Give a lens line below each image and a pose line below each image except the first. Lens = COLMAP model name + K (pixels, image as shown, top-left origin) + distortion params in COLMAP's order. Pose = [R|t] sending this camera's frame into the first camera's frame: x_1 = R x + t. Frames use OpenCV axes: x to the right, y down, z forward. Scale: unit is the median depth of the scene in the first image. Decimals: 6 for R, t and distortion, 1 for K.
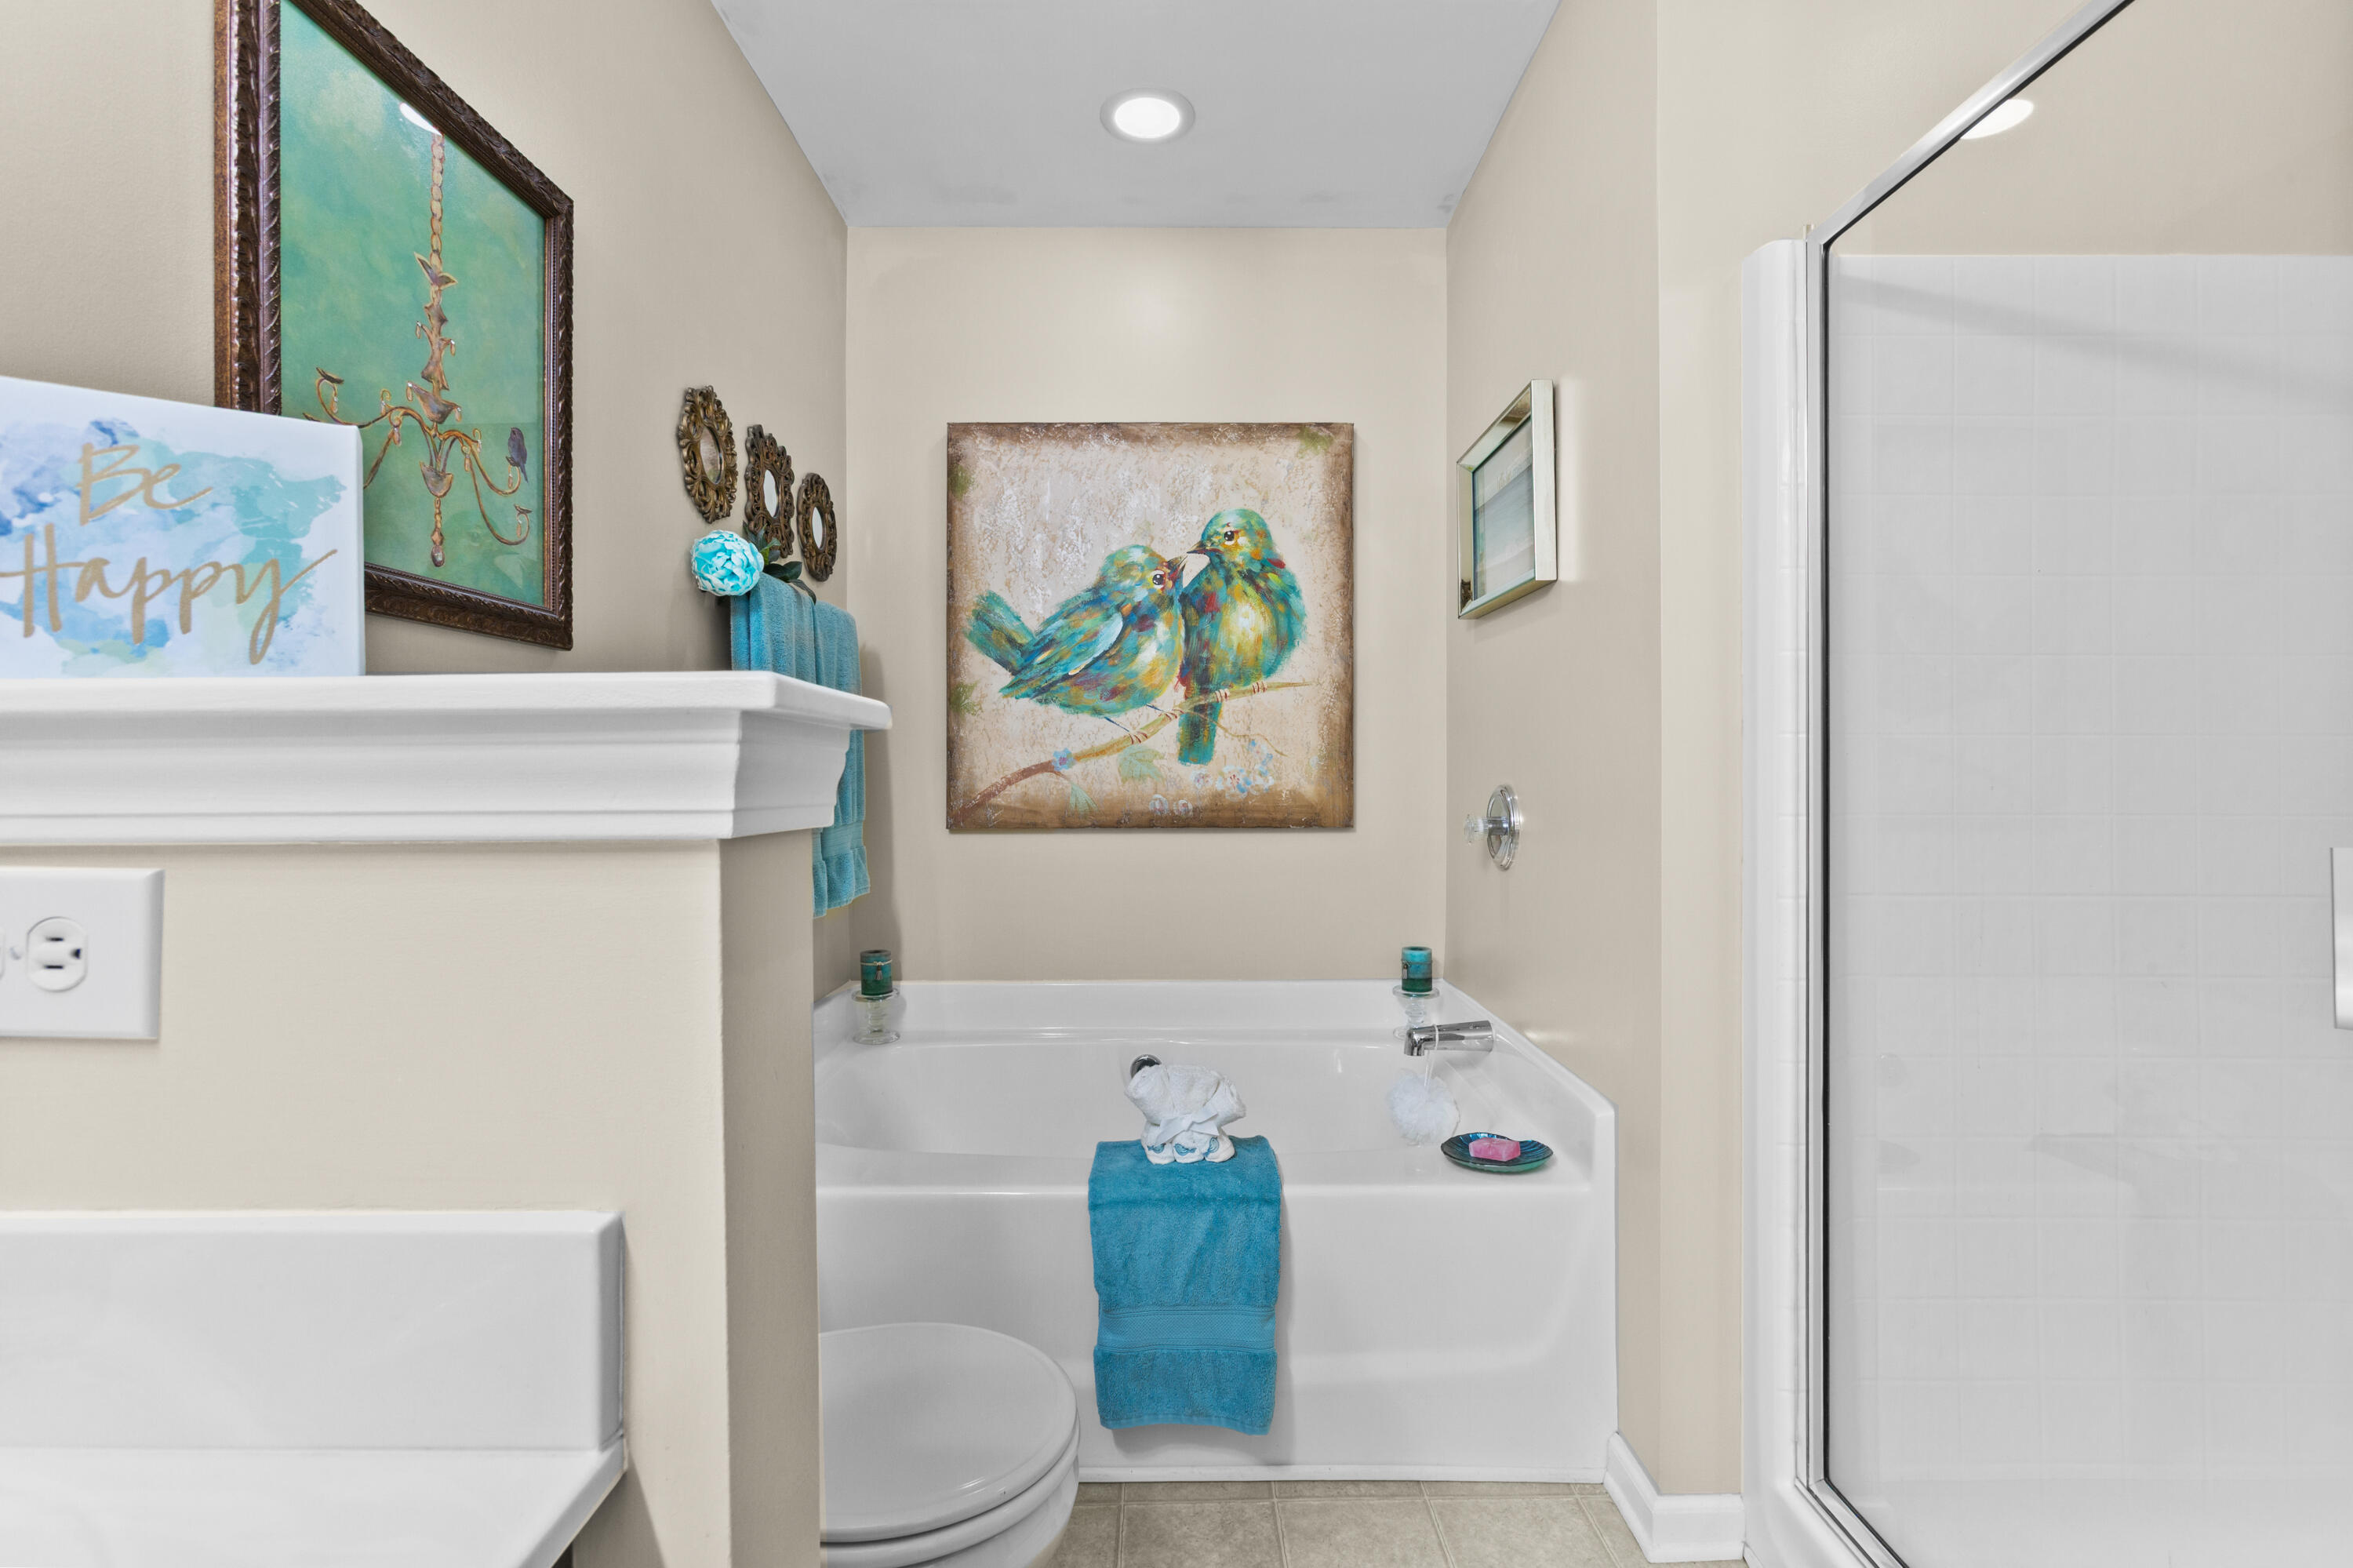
lens RADIAL K [[1044.1, 0, 1175.2], [0, 1044.1, 779.6], [0, 0, 1]] dist [-0.014715, 0.001319]
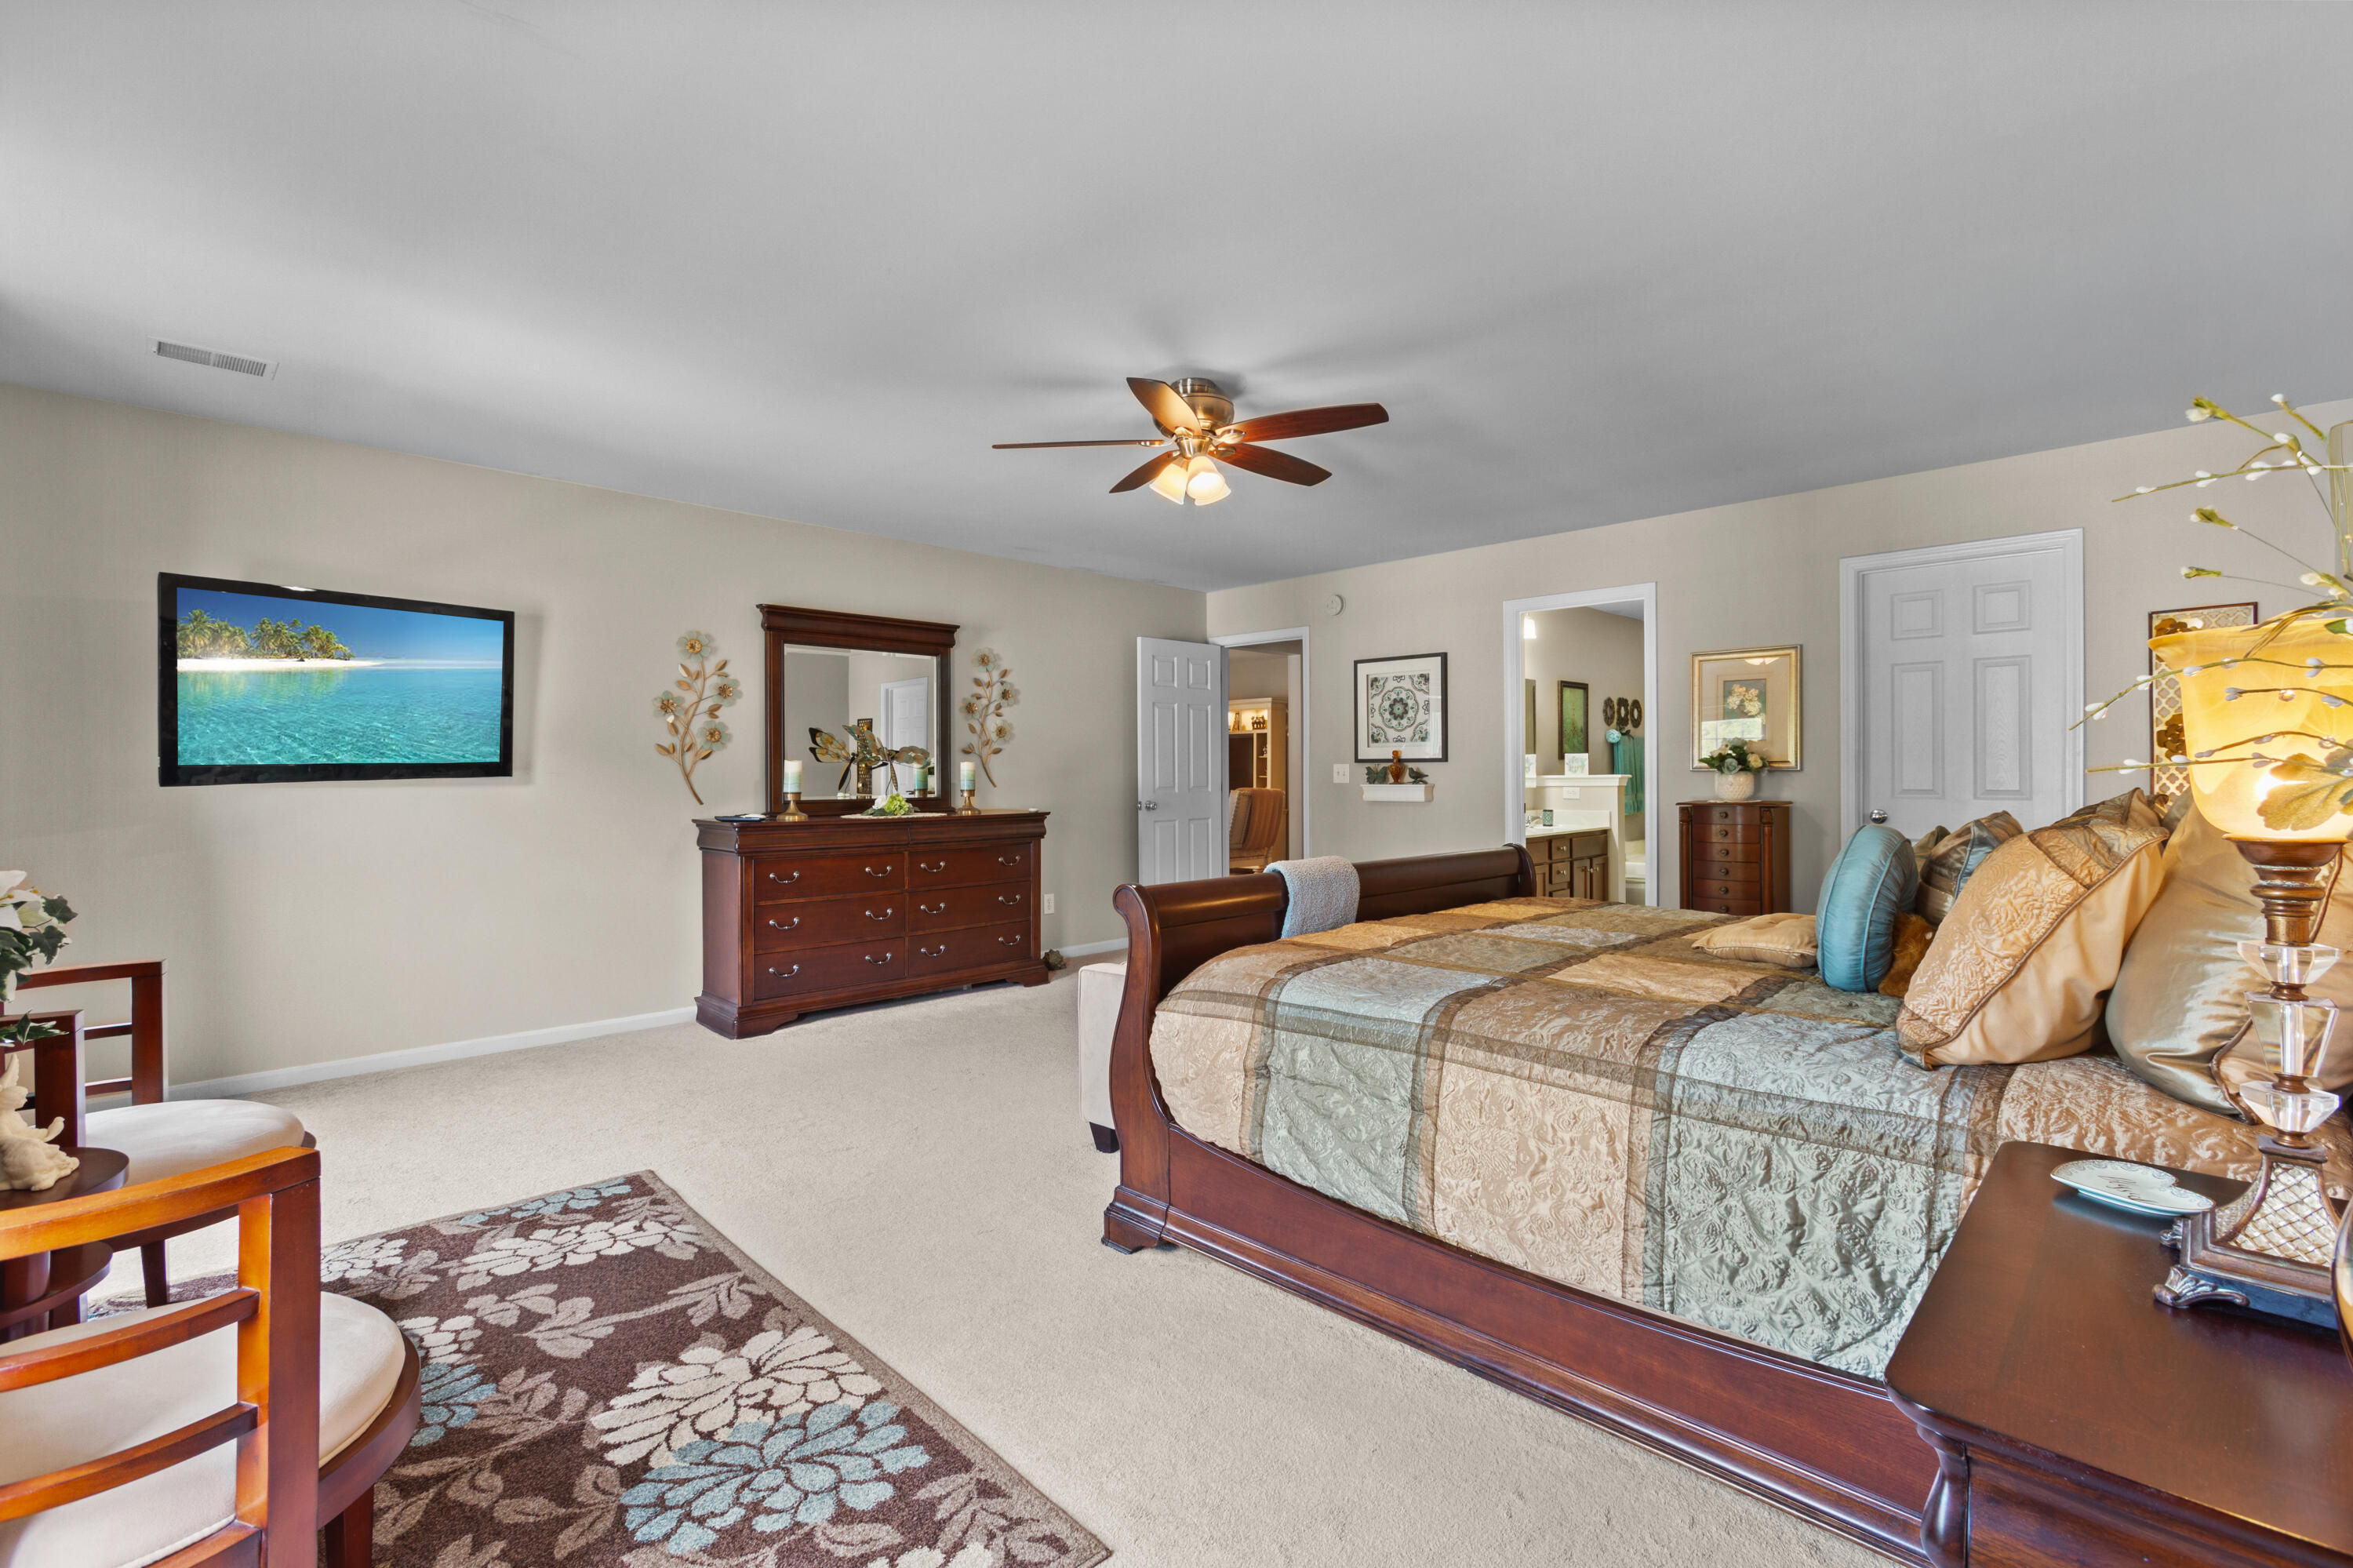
lens RADIAL K [[1044.1, 0, 1175.2], [0, 1044.1, 779.6], [0, 0, 1]] dist [-0.014715, 0.001319]
pose [[0.708466, 0.004006, -0.705734, 1.050007], [-0.004442, 0.999989, 0.001218, -0.003872], [0.705731, 0.002272, 0.708476, -2.630083]]
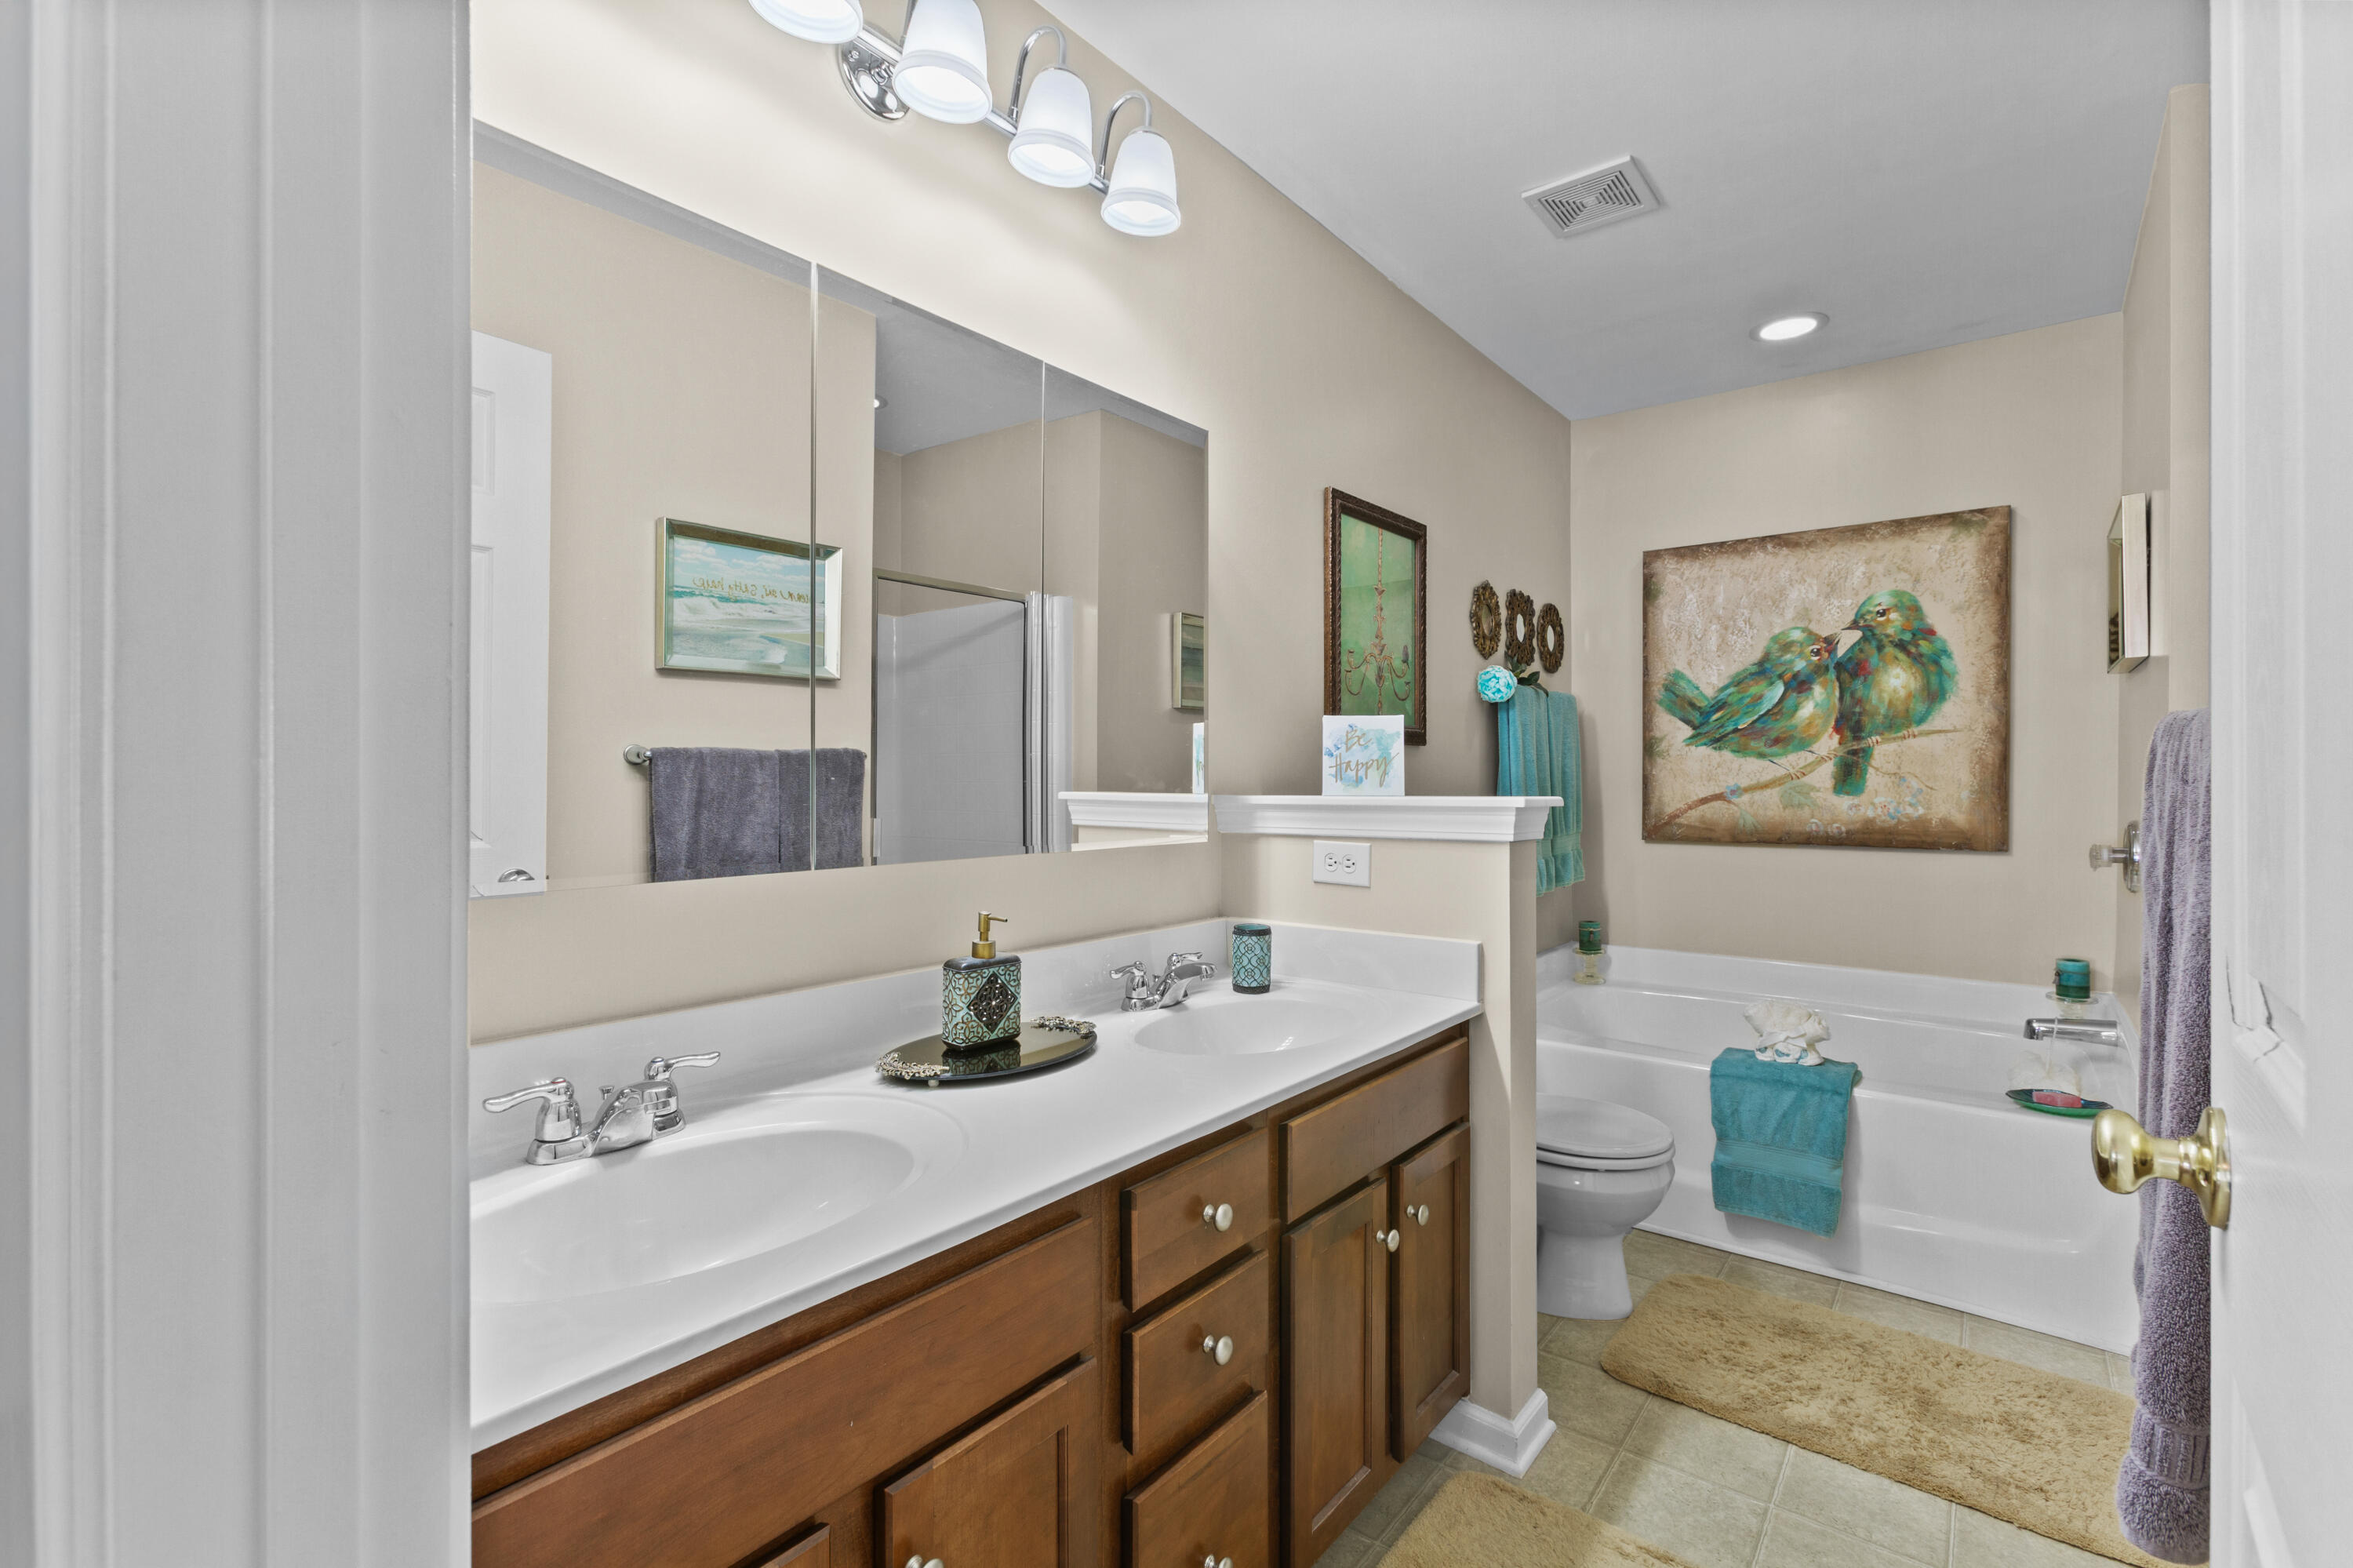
lens RADIAL K [[1044.1, 0, 1175.2], [0, 1044.1, 779.6], [0, 0, 1]] dist [-0.014715, 0.001319]
pose [[0.773281, 0.003230, -0.634056, 0.185778], [-0.005918, 0.999980, -0.002123, -0.027384], [0.634036, 0.005394, 0.773284, -0.490921]]
